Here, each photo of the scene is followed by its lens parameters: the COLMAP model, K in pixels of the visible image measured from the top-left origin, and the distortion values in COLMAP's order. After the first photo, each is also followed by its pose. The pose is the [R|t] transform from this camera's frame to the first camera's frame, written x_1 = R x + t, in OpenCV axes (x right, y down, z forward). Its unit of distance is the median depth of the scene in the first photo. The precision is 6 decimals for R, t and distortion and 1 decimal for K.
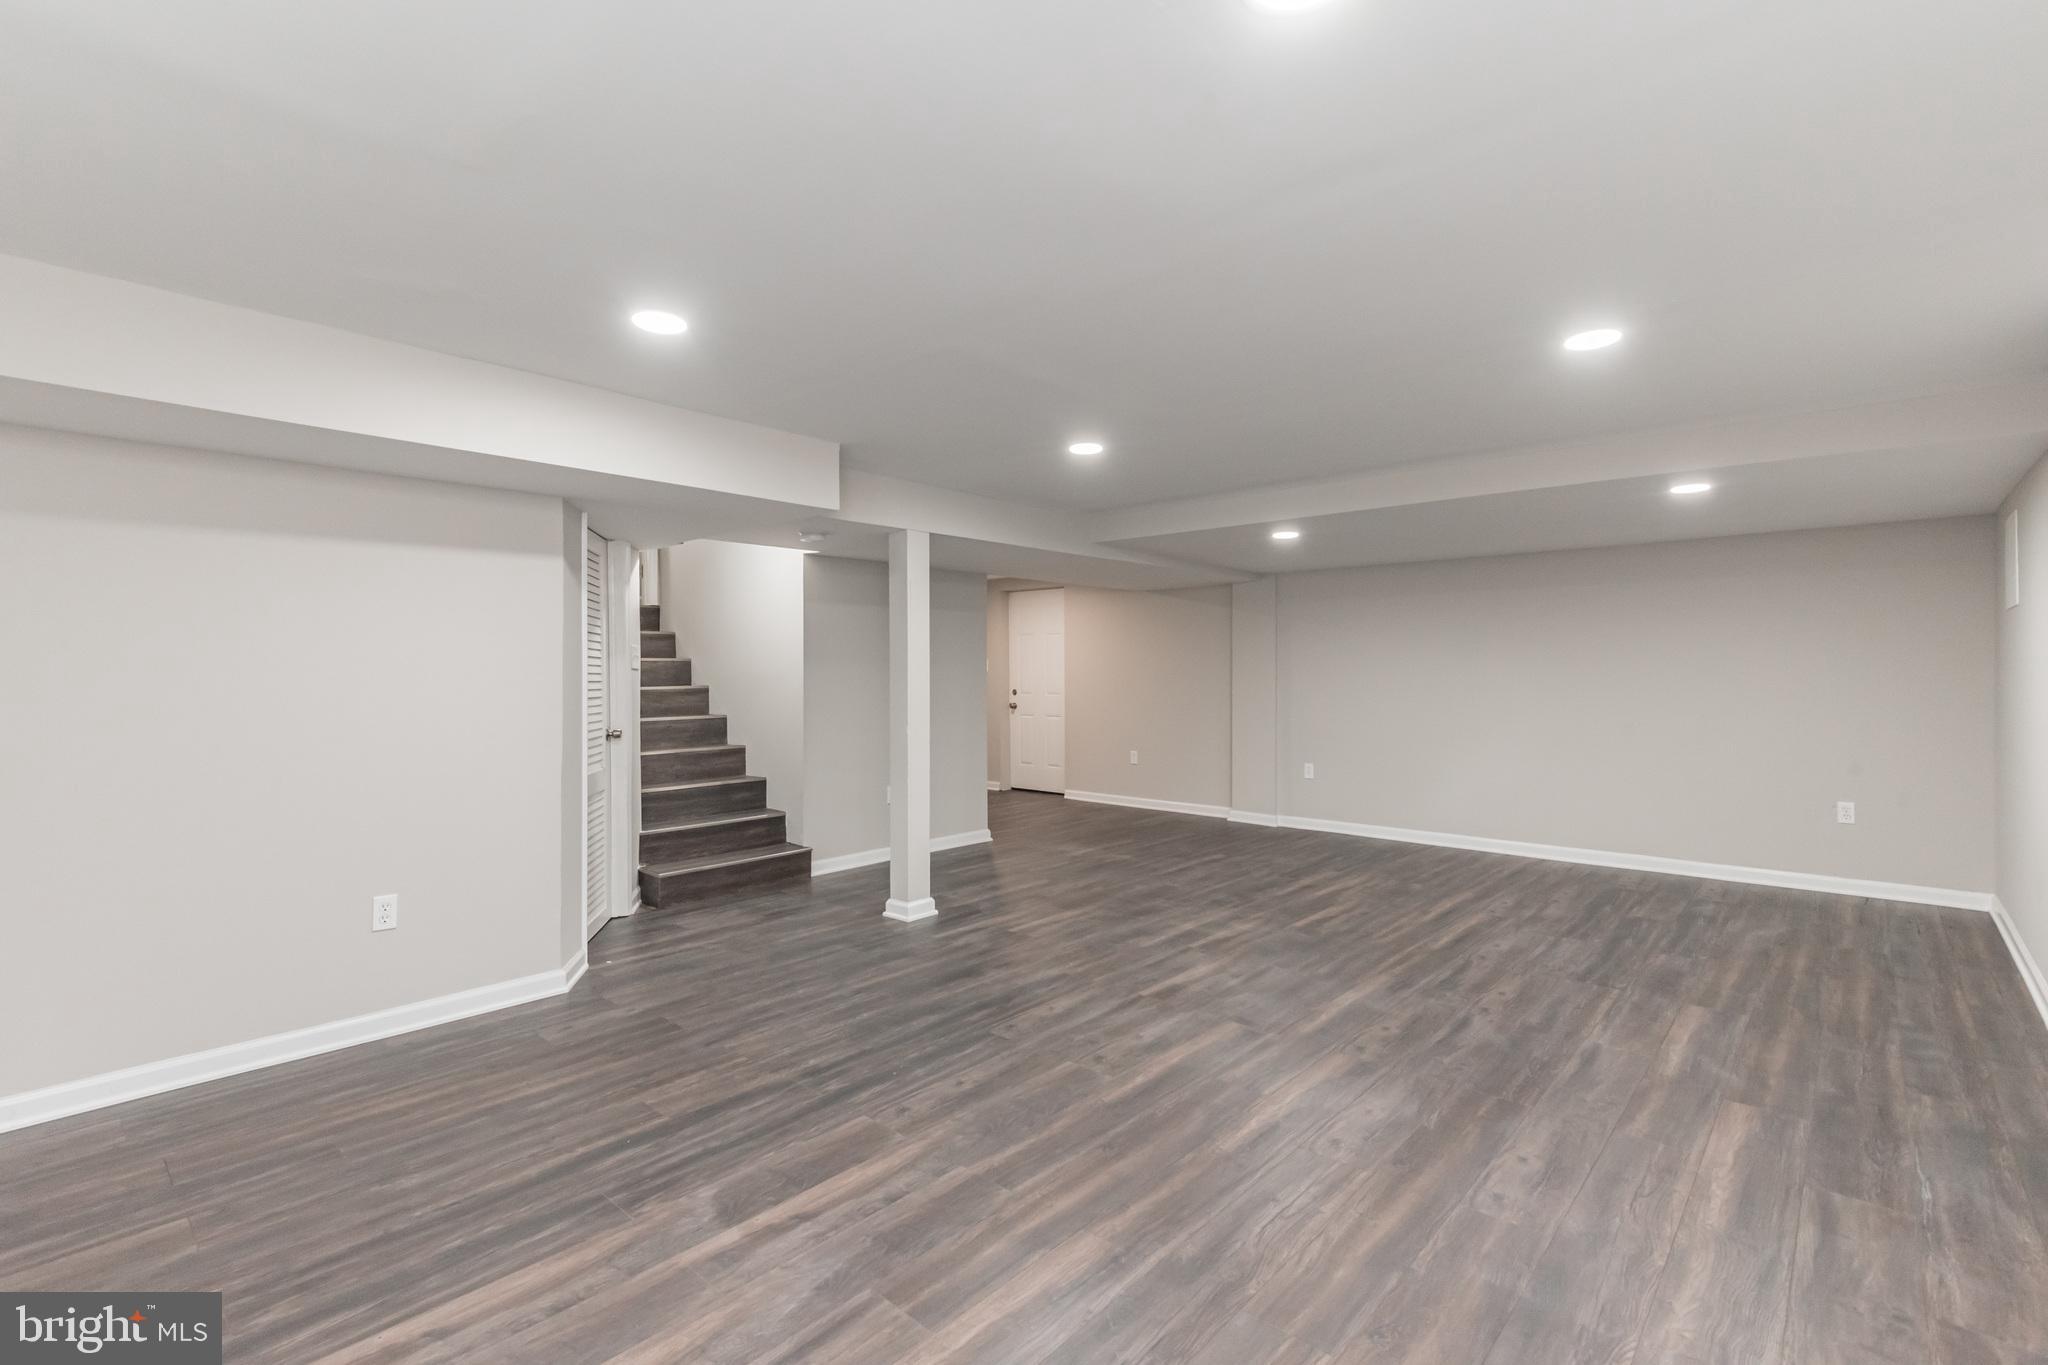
lens RADIAL K [[928.7, 0, 1024.0], [0, 928.7, 671.4], [0, 0, 1]] dist [0.007407, 0.000476]
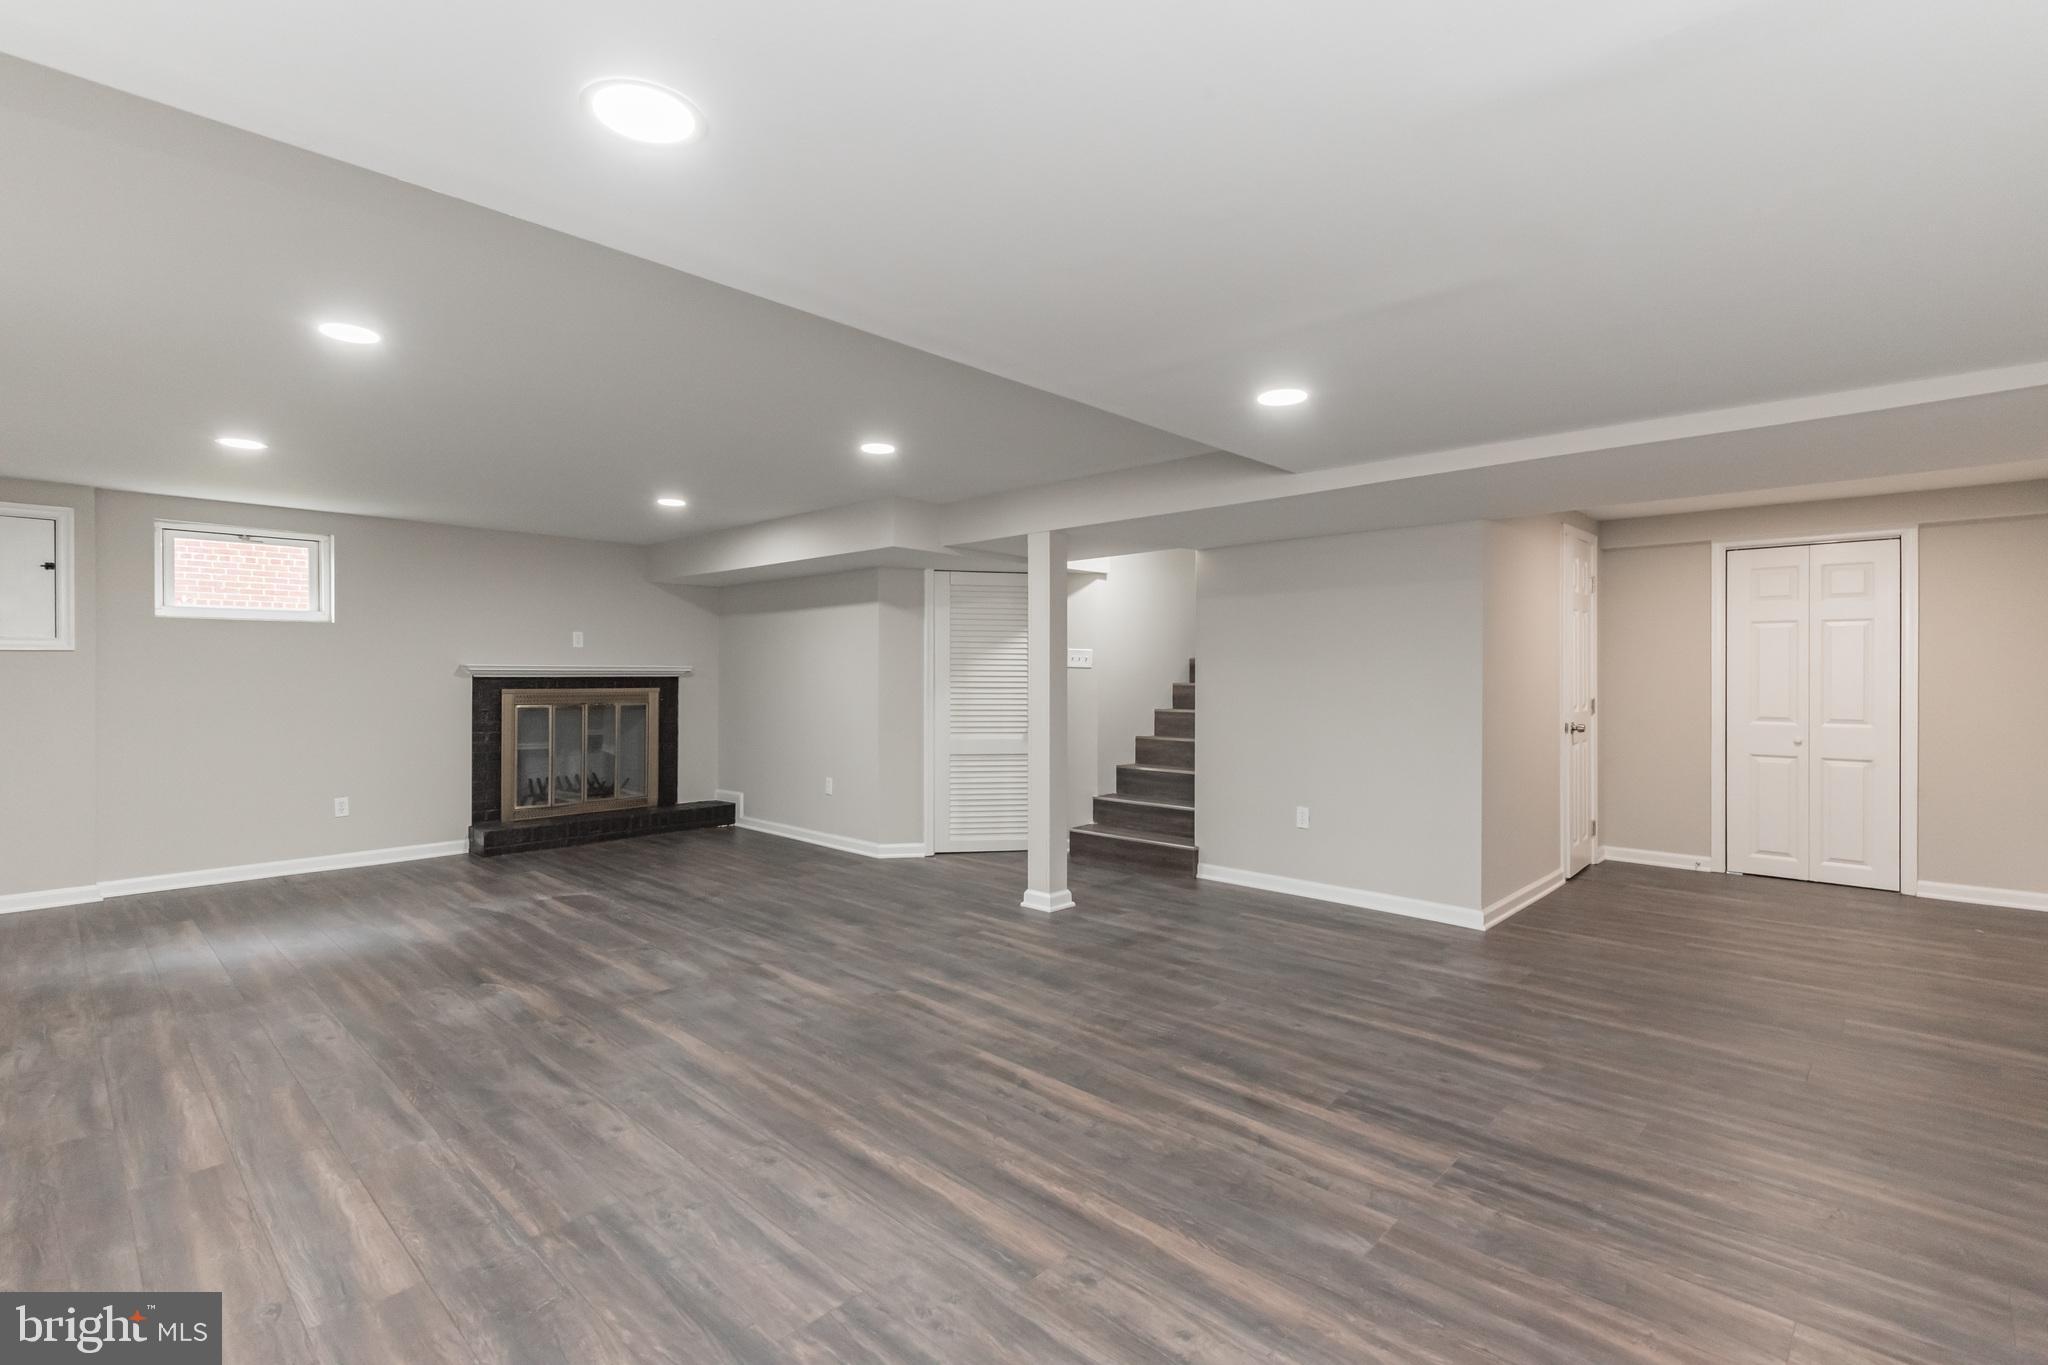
lens RADIAL K [[928.7, 0, 1024.0], [0, 928.7, 671.4], [0, 0, 1]] dist [0.007407, 0.000476]
pose [[-0.018494, 0.003031, -0.999824, 1.195411], [-0.000869, 0.999995, 0.003048, -0.002466], [0.999829, 0.000925, -0.018491, 1.304238]]
